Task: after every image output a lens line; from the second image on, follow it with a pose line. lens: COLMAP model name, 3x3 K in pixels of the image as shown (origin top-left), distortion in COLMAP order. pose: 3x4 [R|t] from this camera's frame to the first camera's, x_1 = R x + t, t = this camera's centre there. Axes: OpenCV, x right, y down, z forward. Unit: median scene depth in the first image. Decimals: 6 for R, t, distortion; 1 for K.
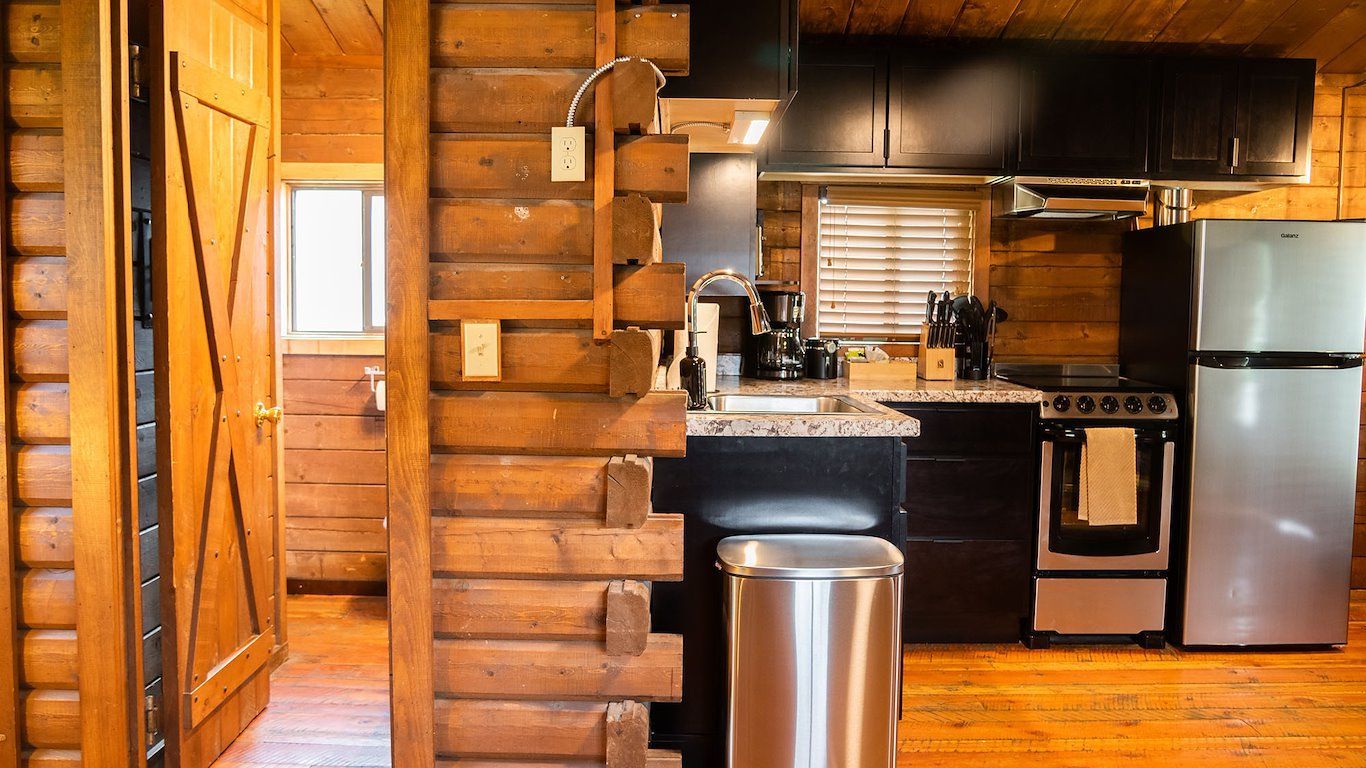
lens RADIAL K [[1090.0, 0, 631.6], [0, 1090.0, 387.2], [0, 0, 1]] dist [-0.115507, 0.068098]
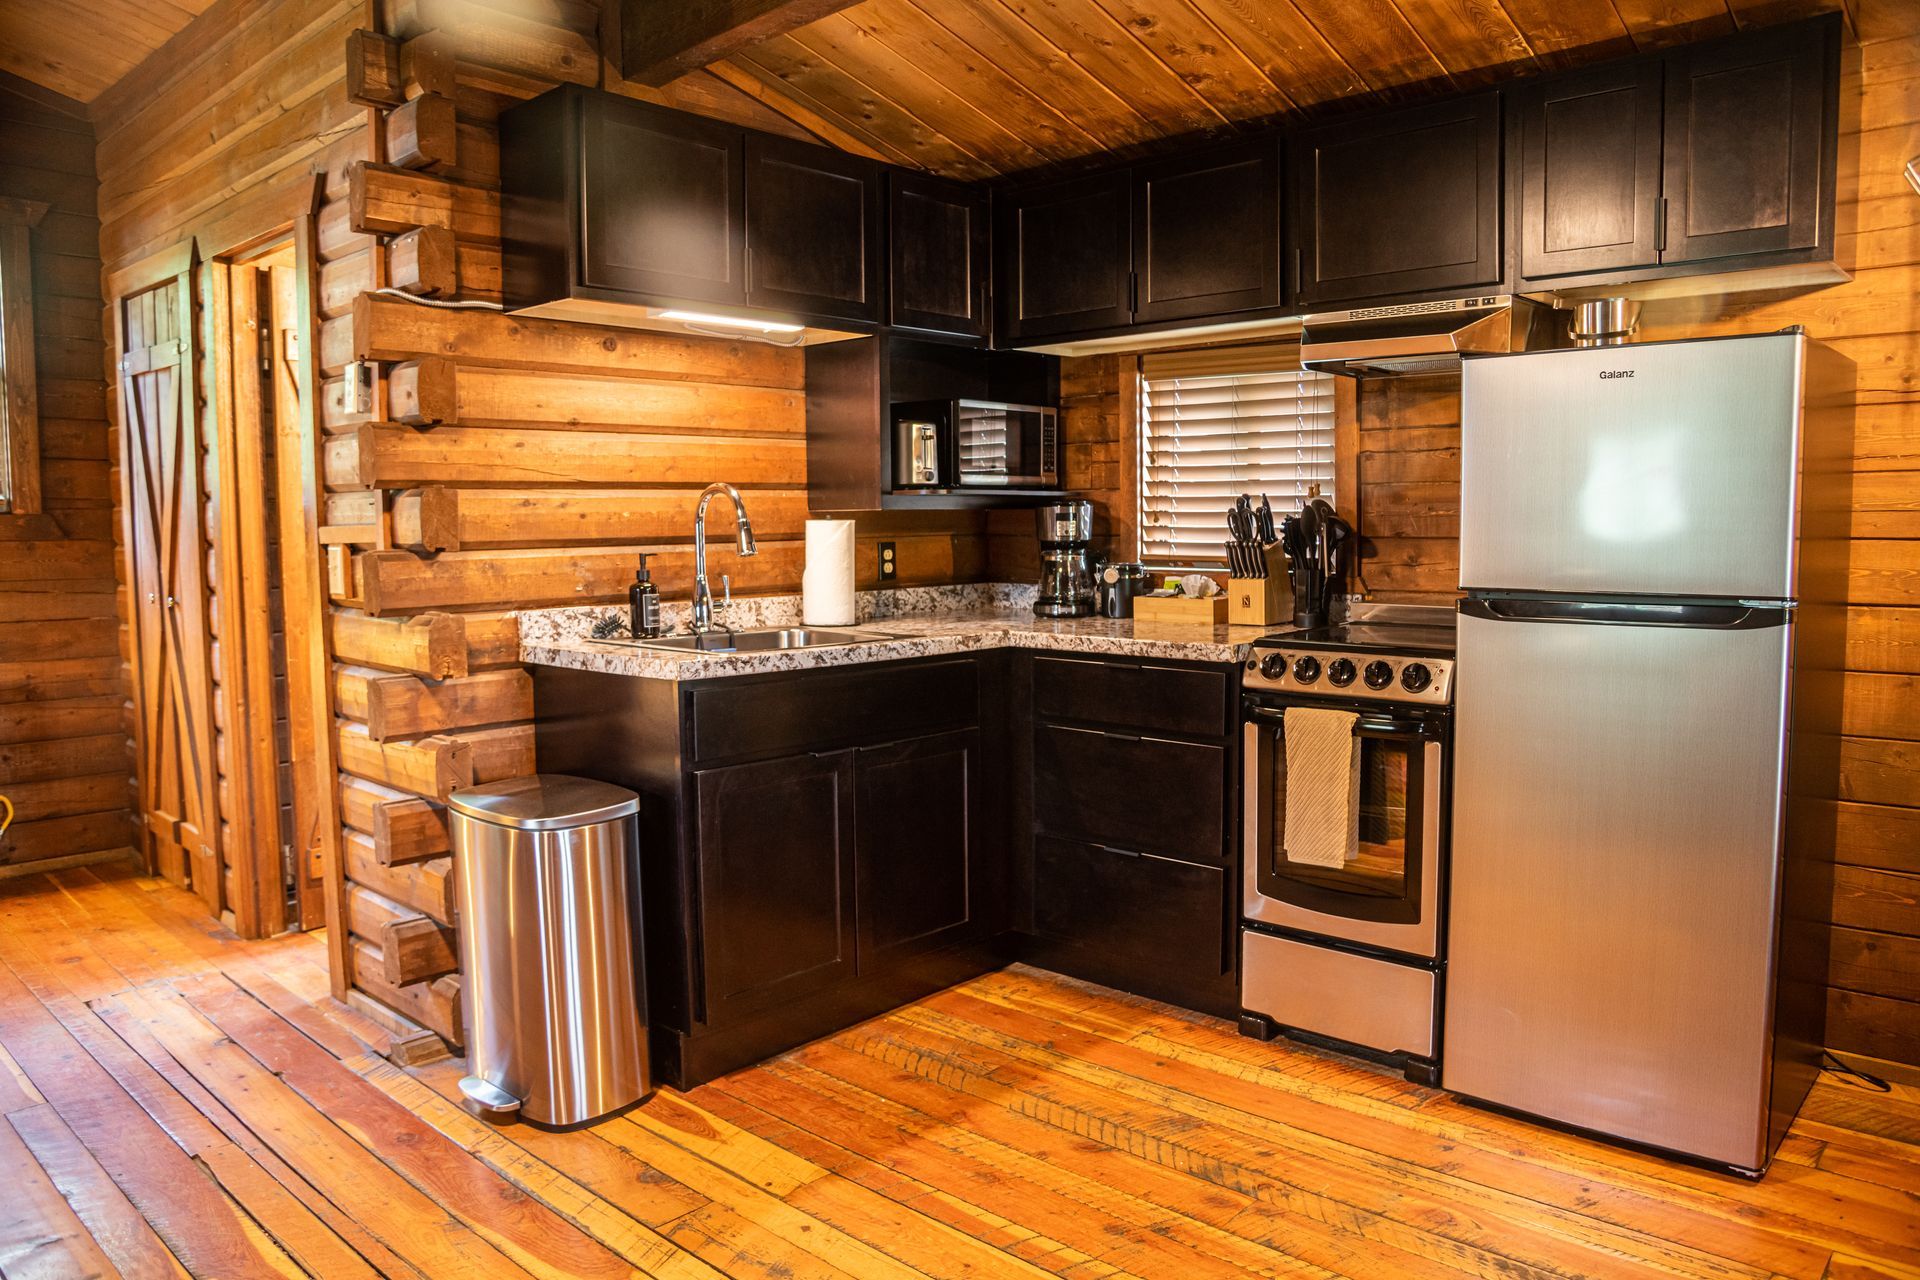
lens RADIAL K [[1347.2, 0, 951.9], [0, 1347.2, 654.7], [0, 0, 1]] dist [-0.110794, 0.057083]
pose [[0.744225, 0.051809, -0.665916, 0.793046], [-0.036517, 0.998652, 0.036885, -0.014089], [0.666930, -0.003133, 0.745114, 0.273072]]
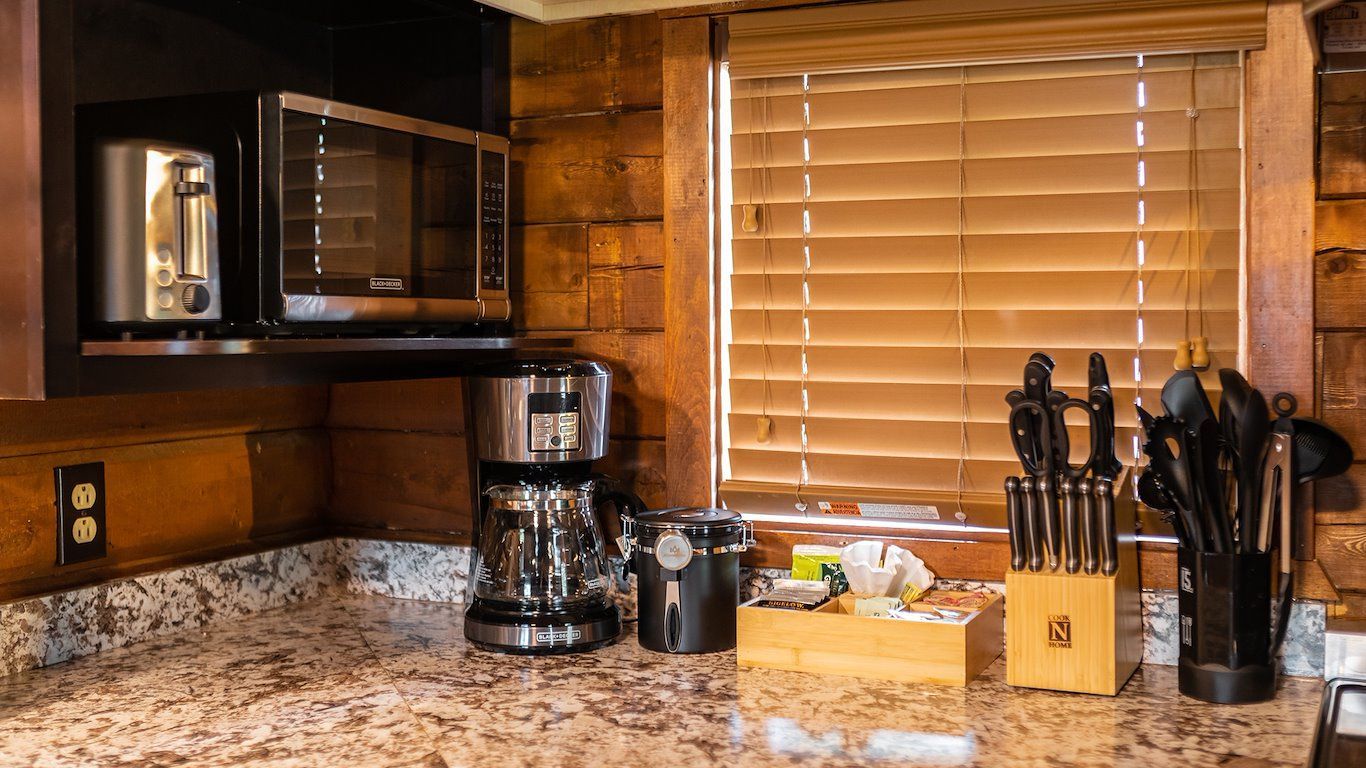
lens RADIAL K [[1511.8, 0, 687.3], [0, 1511.8, 377.4], [0, 0, 1]] dist [-0.053436, 0.000000]
pose [[0.910016, 0.001885, -0.414568, 0.395352], [-0.021547, 0.998853, -0.042757, -0.073598], [0.414012, 0.047842, 0.909013, 0.696353]]
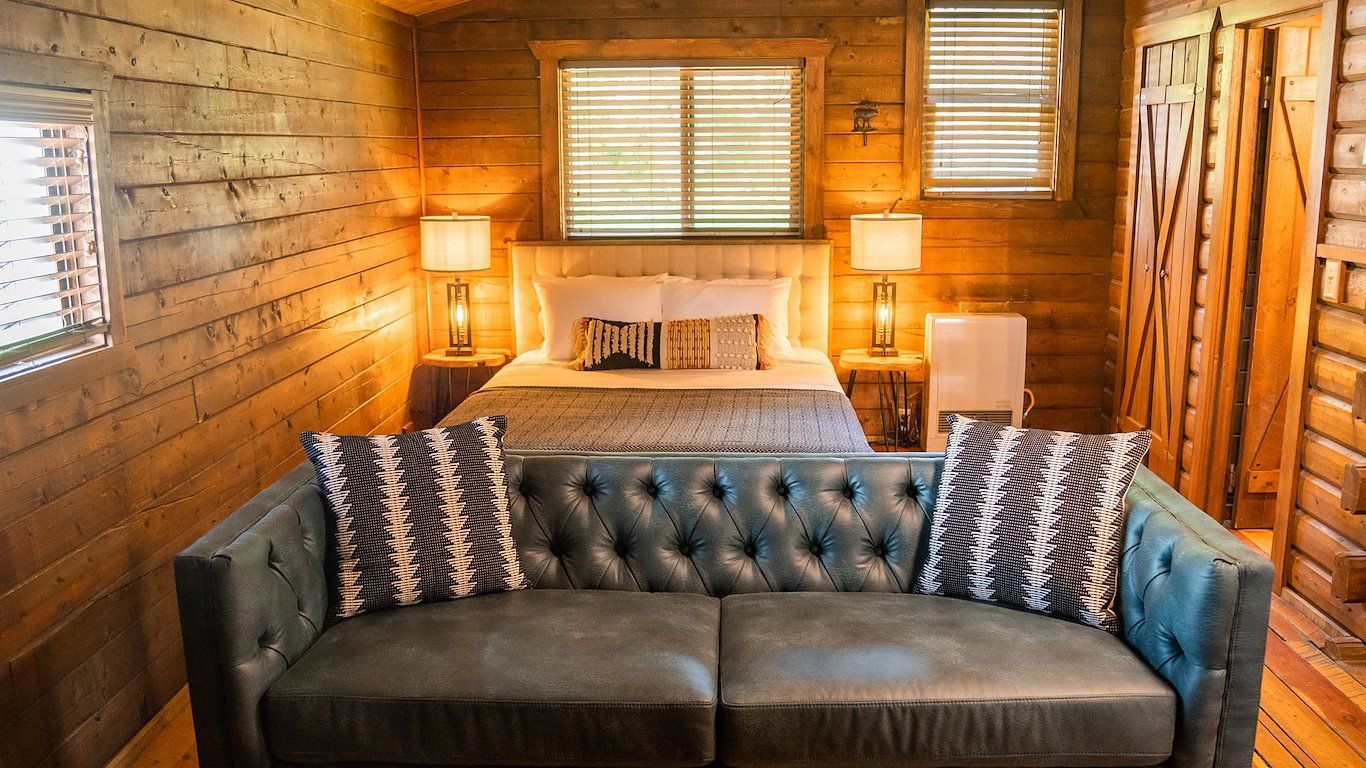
lens RADIAL K [[1090.0, 0, 682.1], [0, 1090.0, 387.2], [0, 0, 1]] dist [-0.115507, 0.068098]
pose [[-0.013336, 0.197145, -0.980284, 0.828210], [-0.064536, 0.978157, 0.197595, -0.075515], [0.997826, 0.065898, -0.000322, 0.095211]]
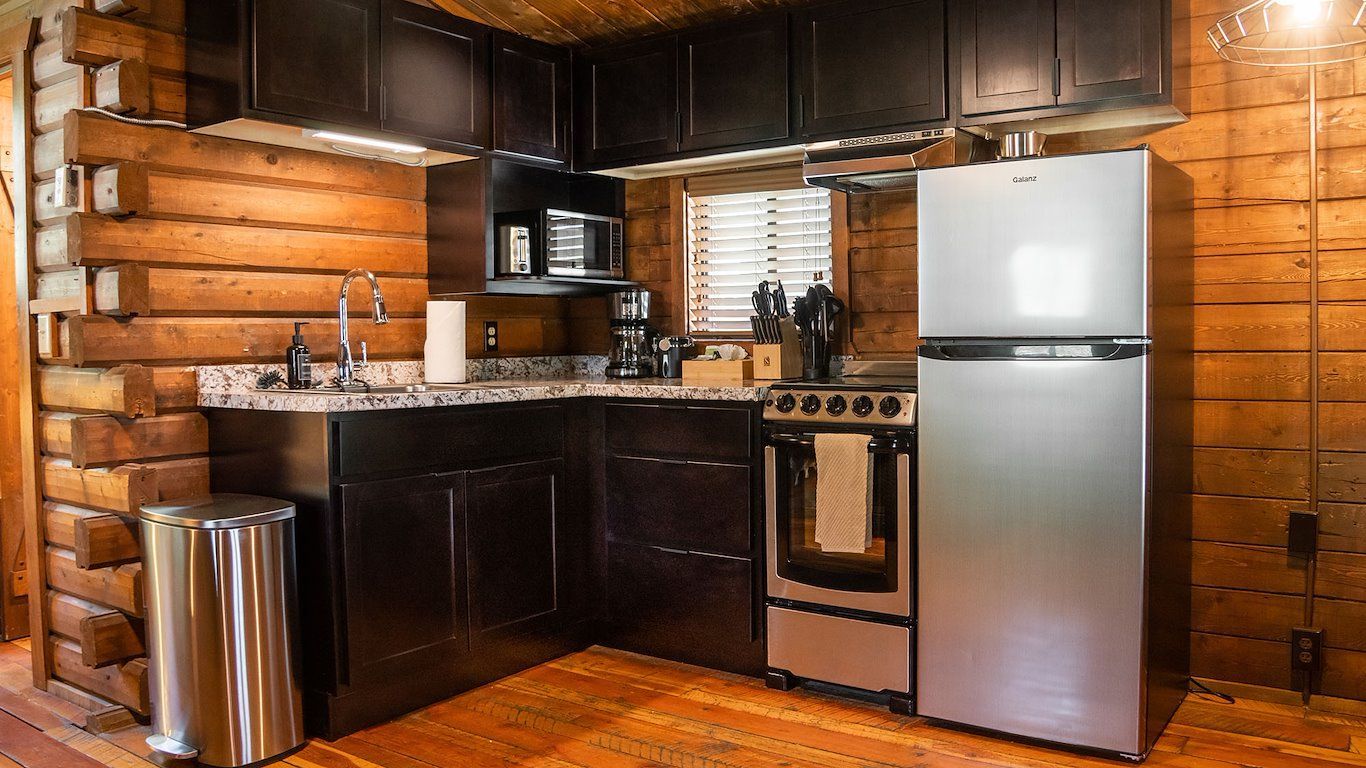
lens RADIAL K [[1090.0, 0, 679.4], [0, 1090.0, 398.4], [0, 0, 1]] dist [-0.115507, 0.068098]
pose [[0.821223, 0.016115, -0.570379, 0.826899], [-0.029270, 0.999475, -0.013904, 0.026300], [0.569856, 0.028113, 0.821264, 0.240072]]
